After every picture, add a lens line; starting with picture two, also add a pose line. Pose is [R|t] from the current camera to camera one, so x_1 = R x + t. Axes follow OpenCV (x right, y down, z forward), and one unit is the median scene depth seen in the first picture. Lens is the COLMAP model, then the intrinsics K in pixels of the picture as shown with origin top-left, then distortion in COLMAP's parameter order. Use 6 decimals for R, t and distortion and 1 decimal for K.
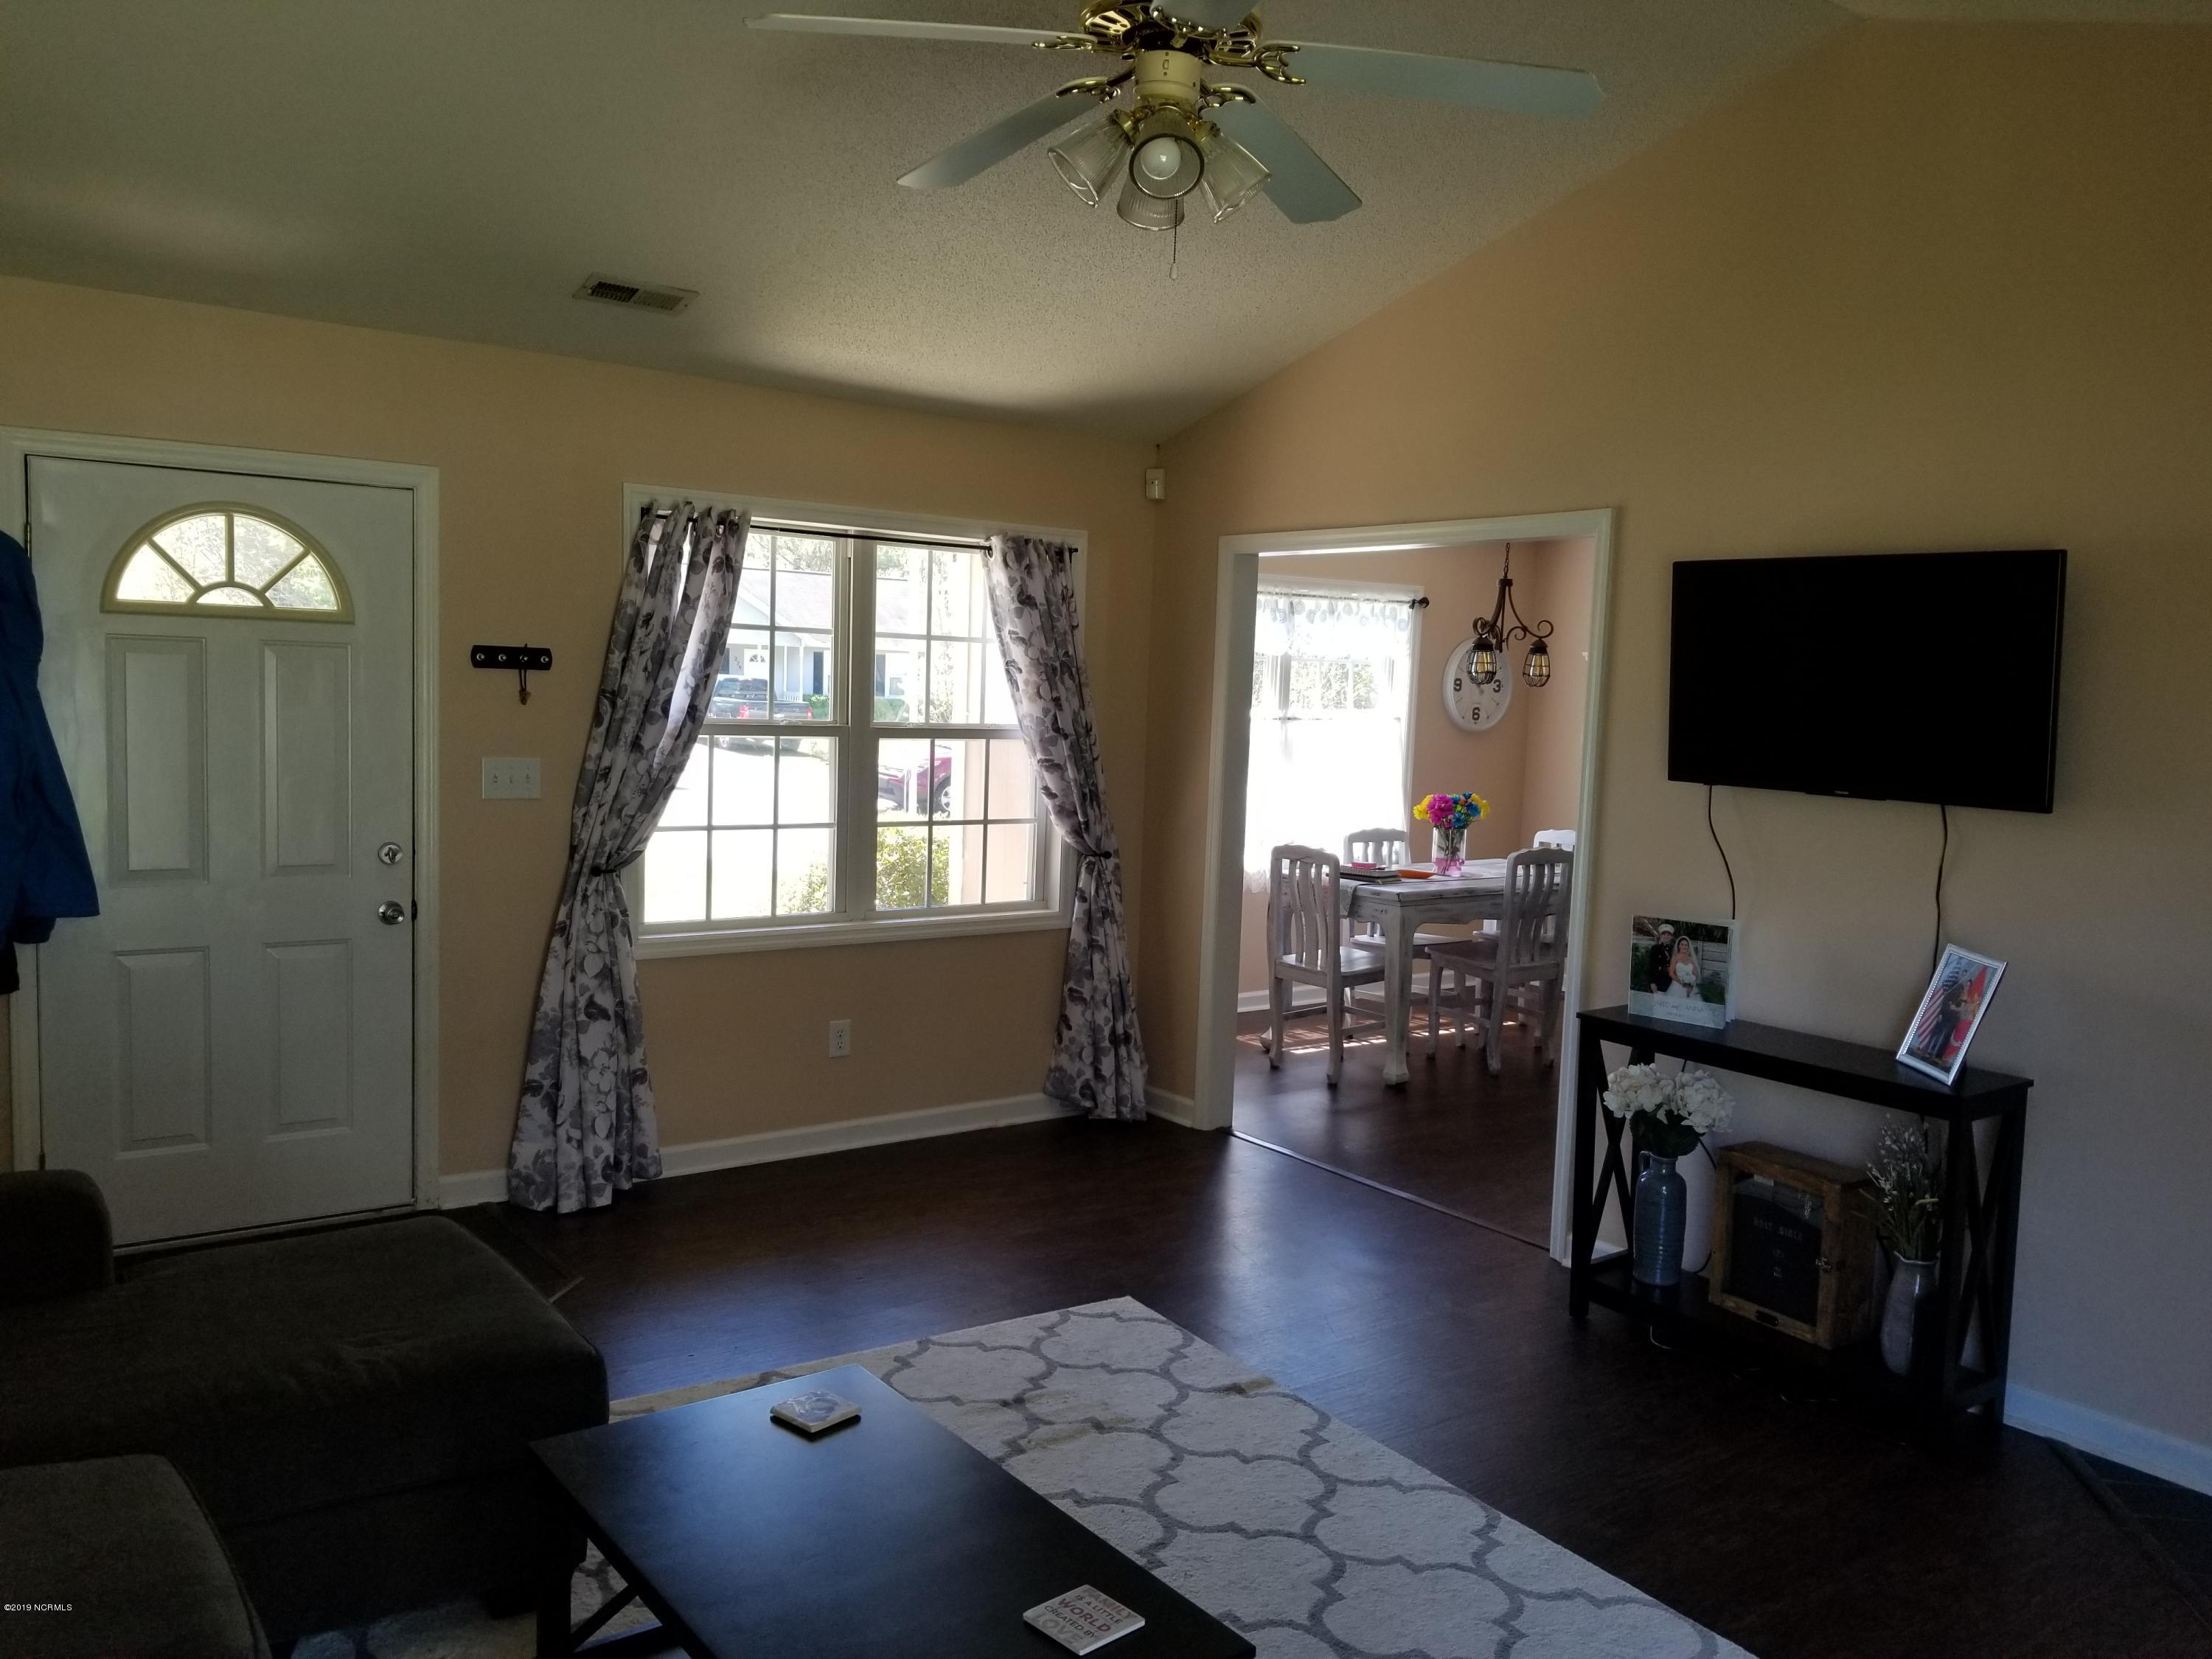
lens RADIAL K [[1653.3, 0, 1060.0], [0, 1653.3, 855.9], [0, 0, 1]] dist [0.002492, 0.000120]
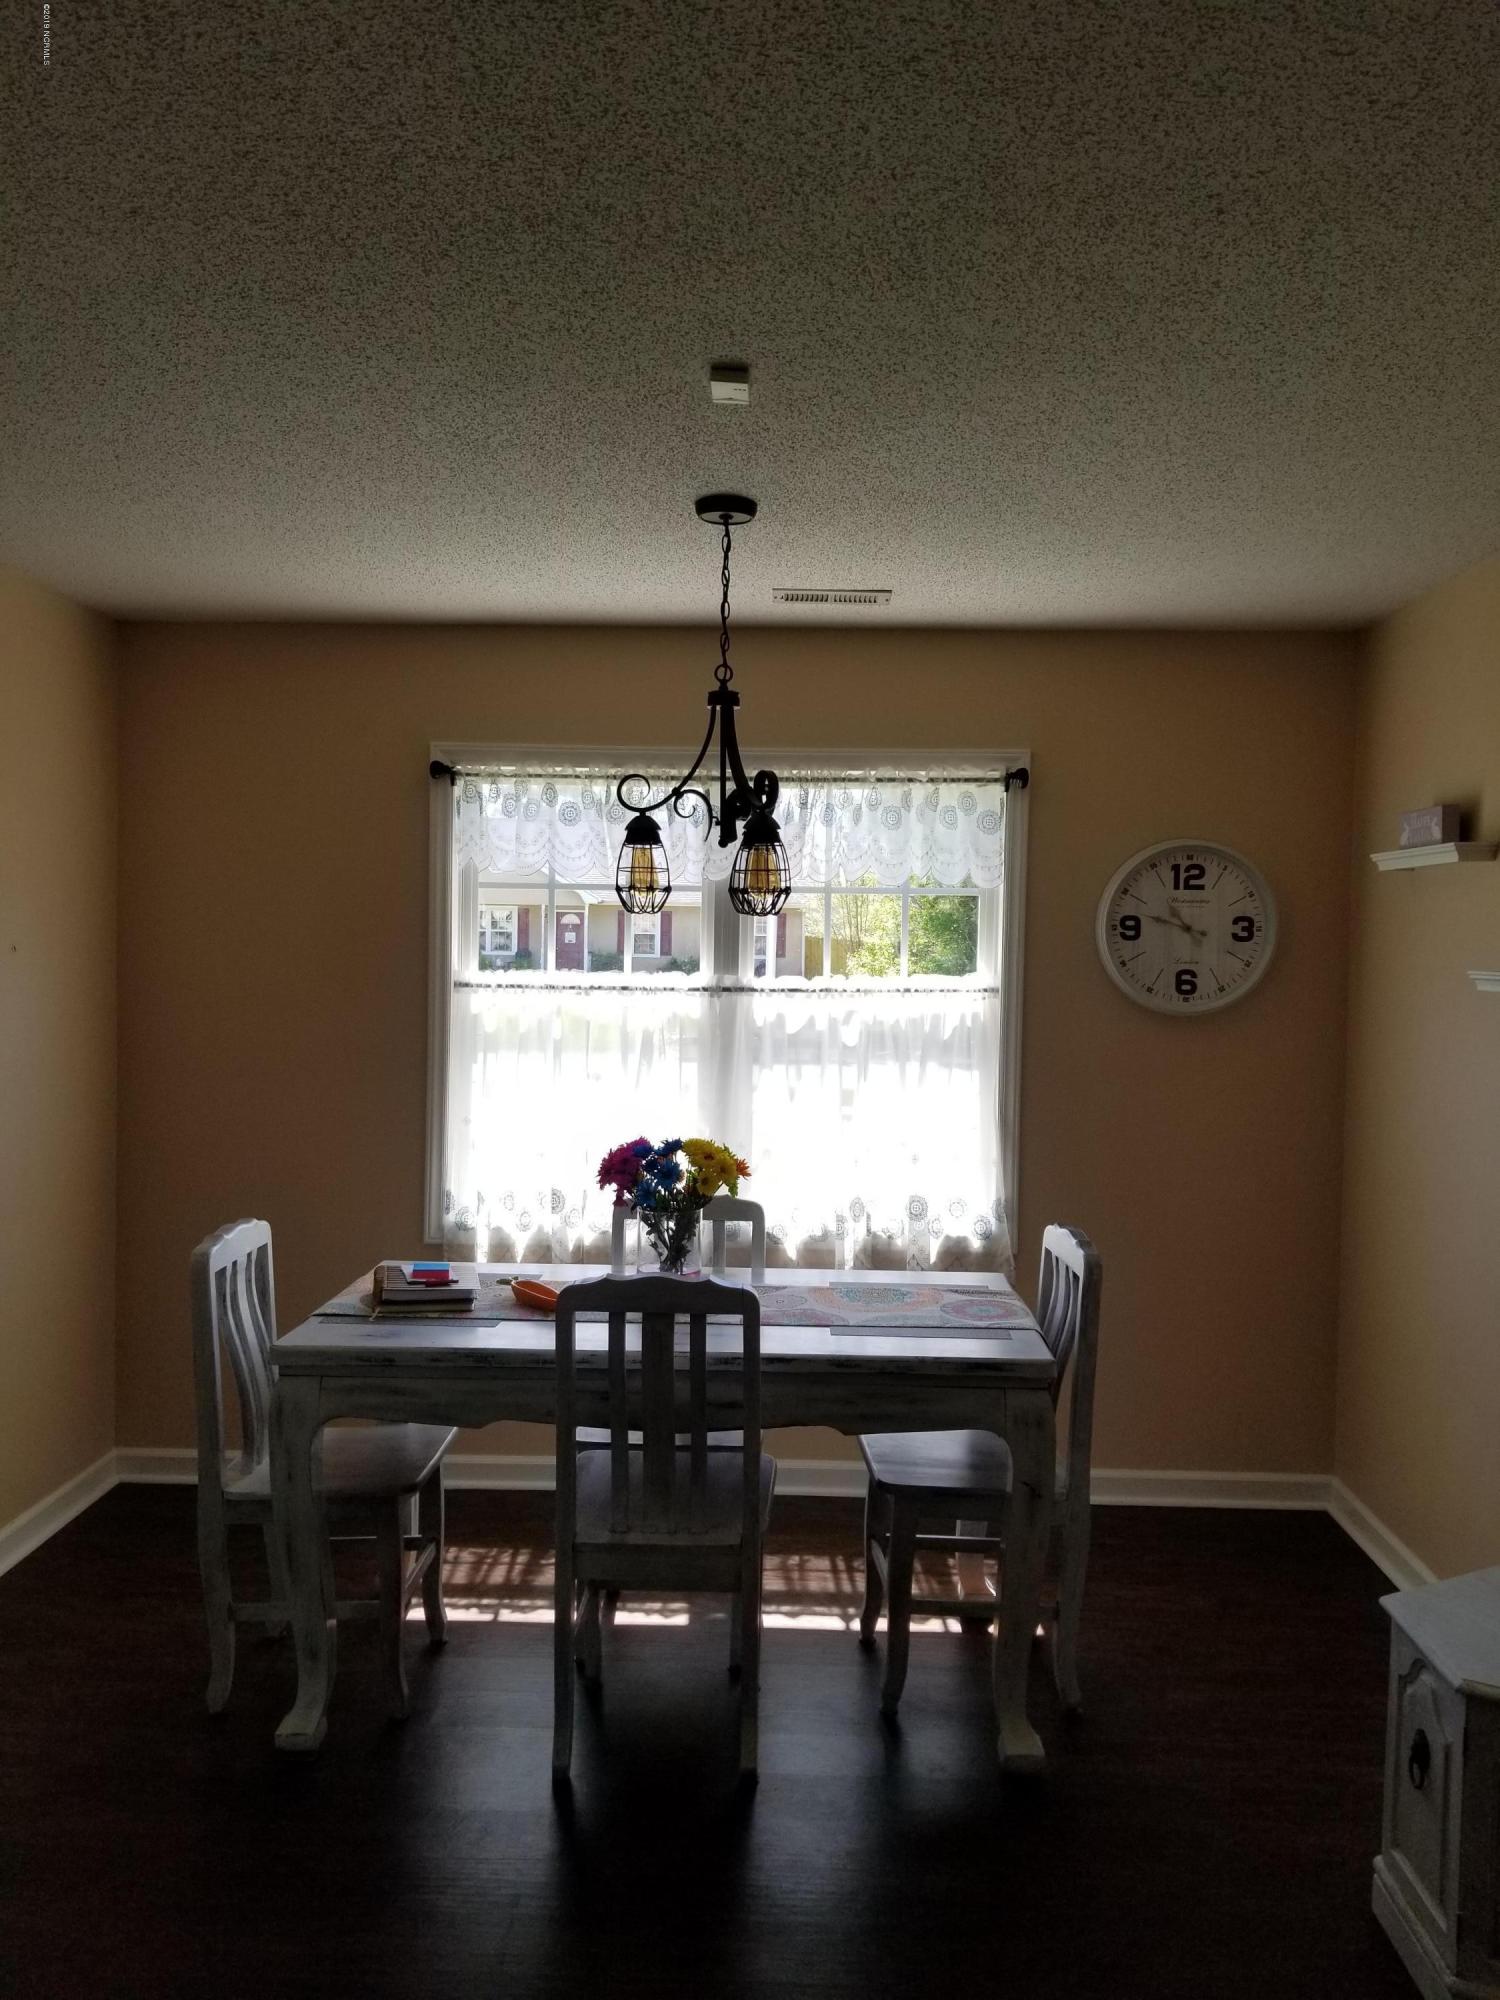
lens RADIAL K [[1542.3, 0, 831.7], [0, 1542.3, 980.8], [0, 0, 1]] dist [-0.013172, -0.002272]
pose [[0.814955, -0.007190, -0.579480, 0.539140], [-0.051590, 0.995053, -0.084901, -0.047316], [0.577224, 0.099086, 0.810552, 0.653057]]
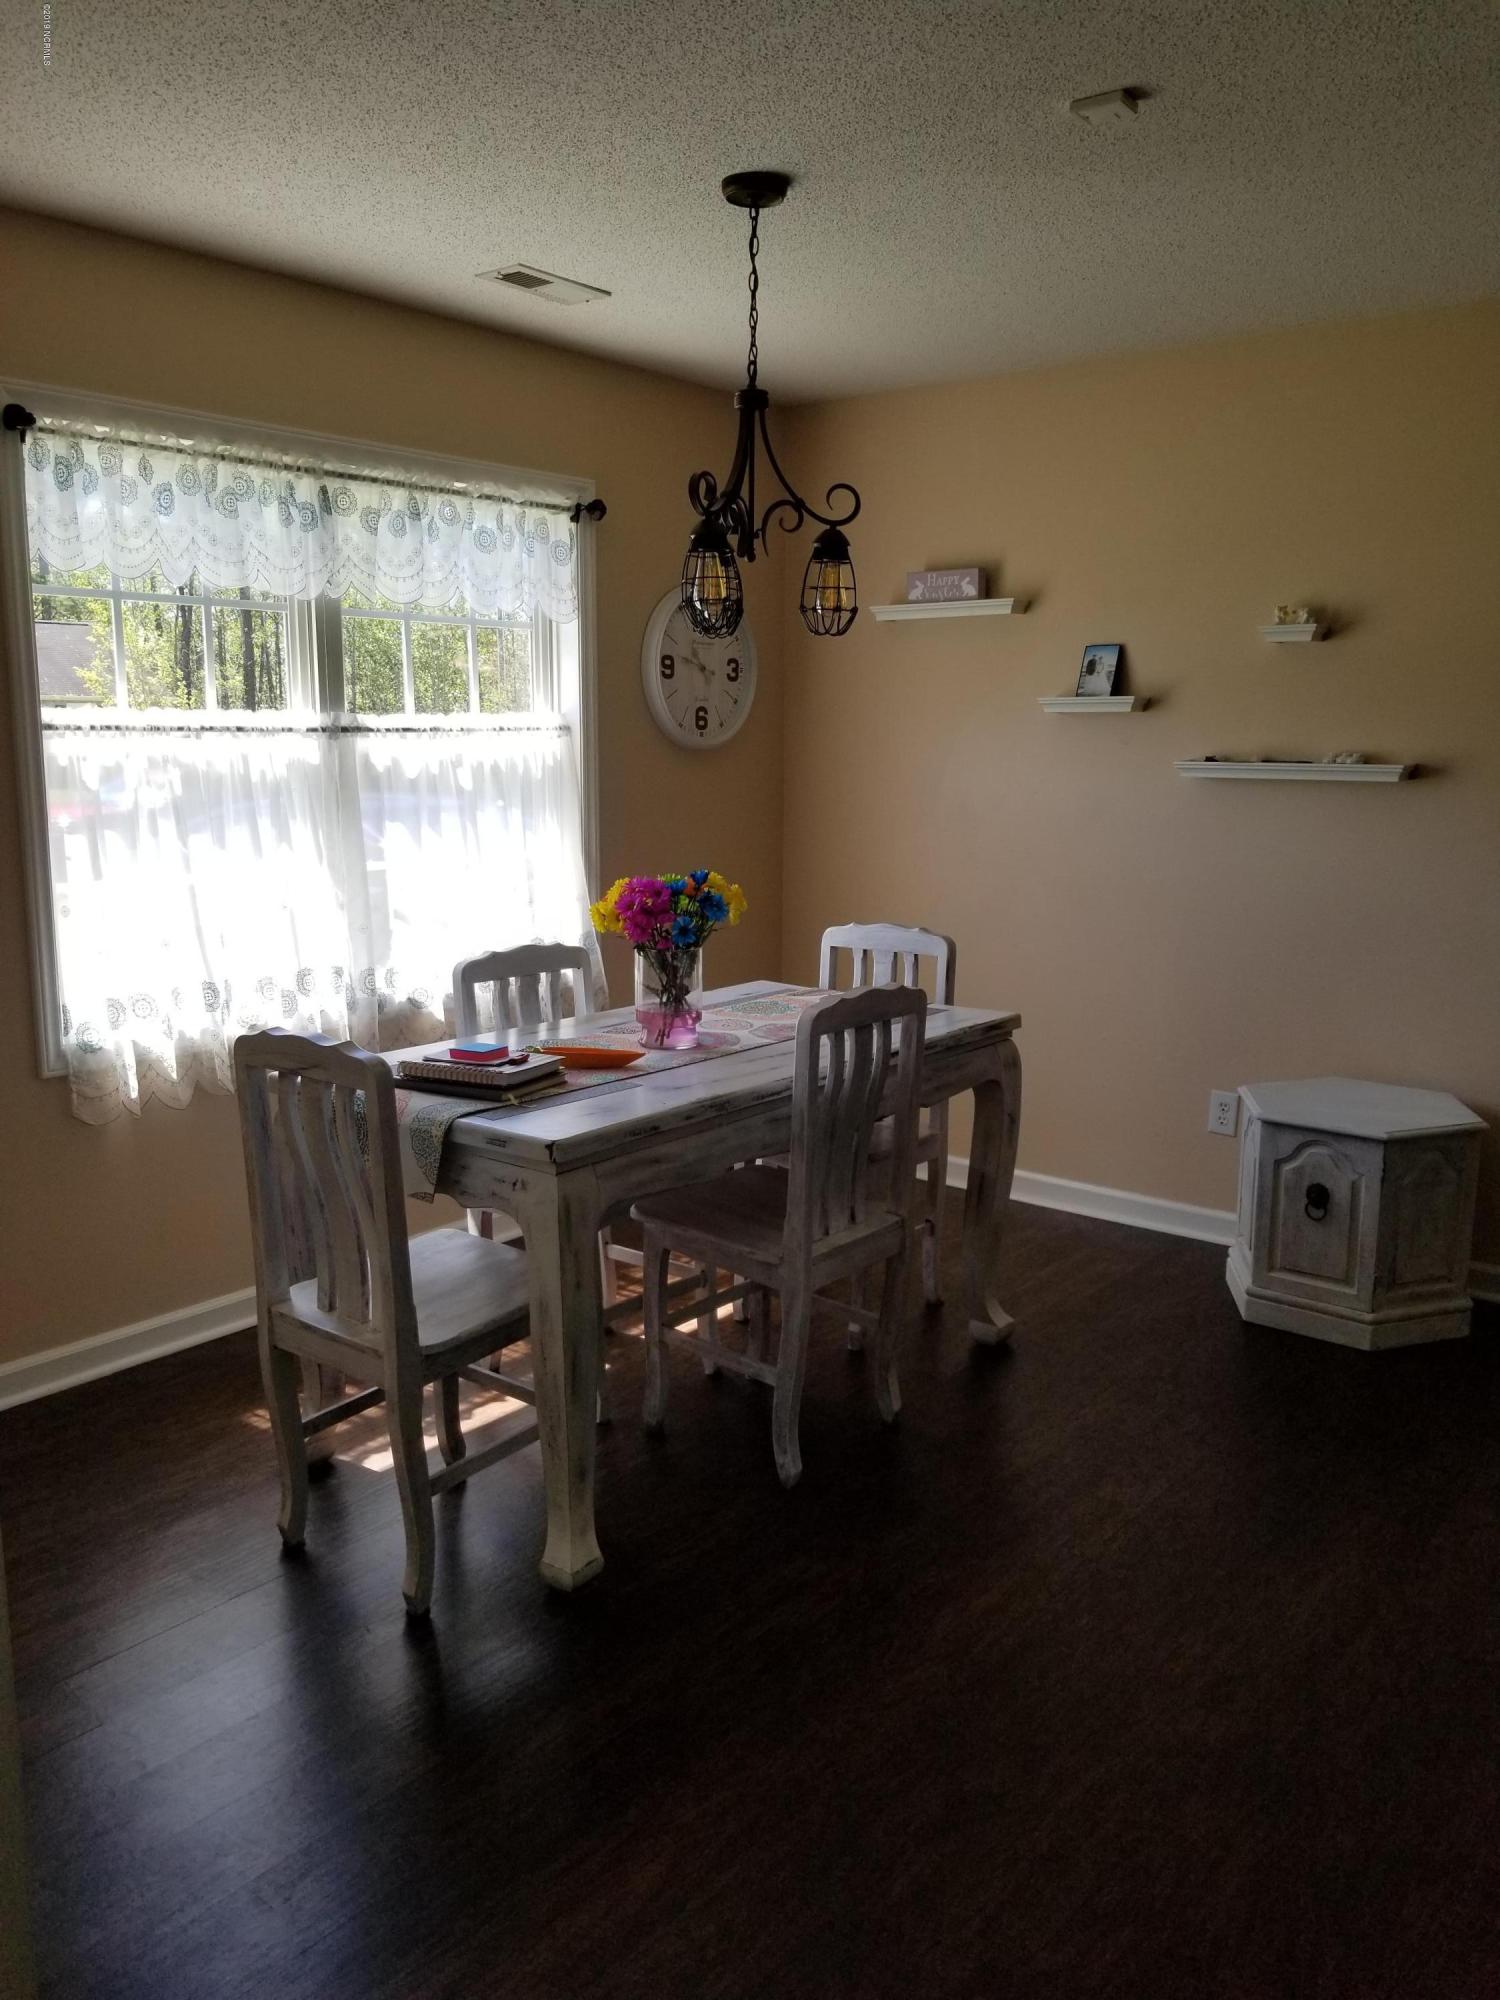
lens RADIAL K [[1569.2, 0, 750.0], [0, 1569.2, 1000.0], [0, 0, 1]] dist [0.080925, -0.141950]
pose [[0.959845, -0.074857, 0.270360, 0.135783], [0.056881, 0.995655, 0.073731, -0.033327], [-0.274705, -0.055392, 0.959932, 0.560602]]
